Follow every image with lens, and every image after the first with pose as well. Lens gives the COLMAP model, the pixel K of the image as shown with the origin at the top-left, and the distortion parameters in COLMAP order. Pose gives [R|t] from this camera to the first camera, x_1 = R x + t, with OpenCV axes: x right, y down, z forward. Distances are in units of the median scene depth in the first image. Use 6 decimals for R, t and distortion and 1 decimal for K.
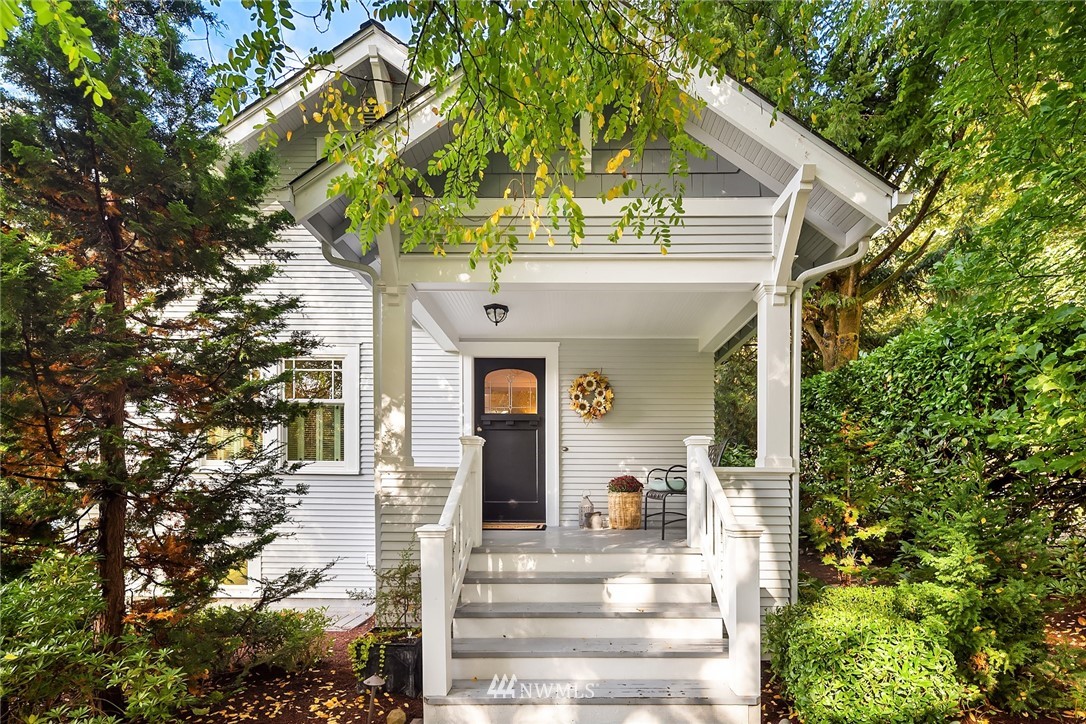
lens RADIAL K [[526.3, 0, 548.3], [0, 526.3, 416.3], [0, 0, 1]] dist [0.002380, -0.004840]
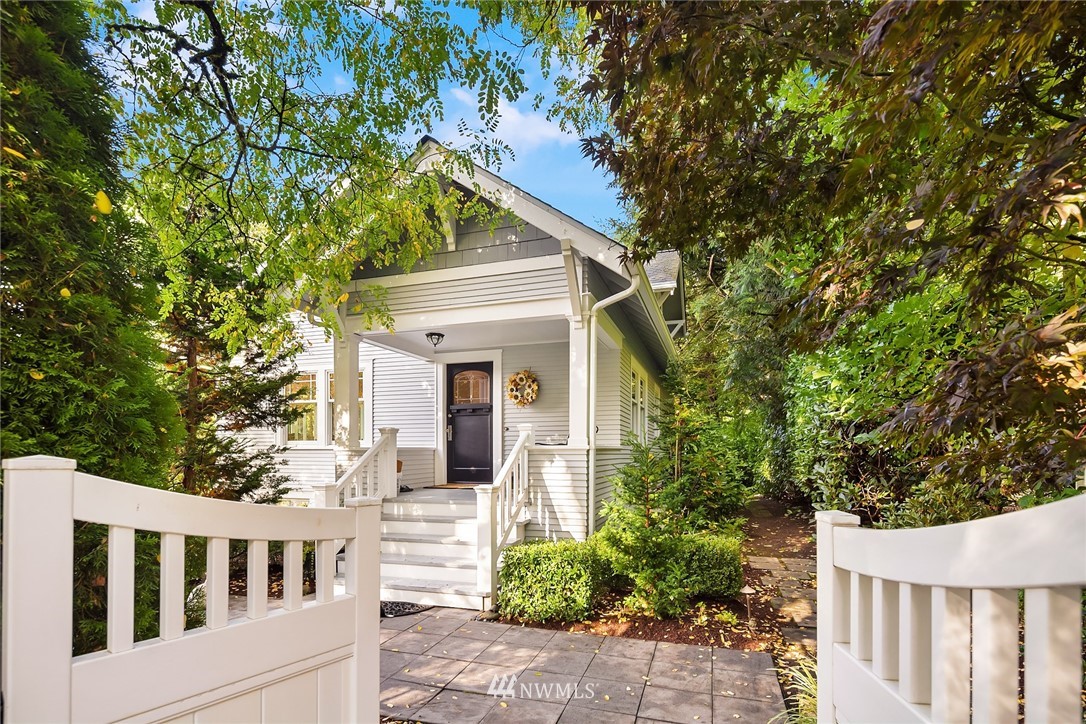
lens RADIAL K [[526.3, 0, 542.7], [0, 526.3, 361.5], [0, 0, 1]] dist [0.002380, -0.004840]
pose [[0.951151, -0.059274, -0.302982, 0.537462], [0.049367, 0.997969, -0.040262, -0.050732], [0.304753, 0.023338, 0.952145, -0.251330]]
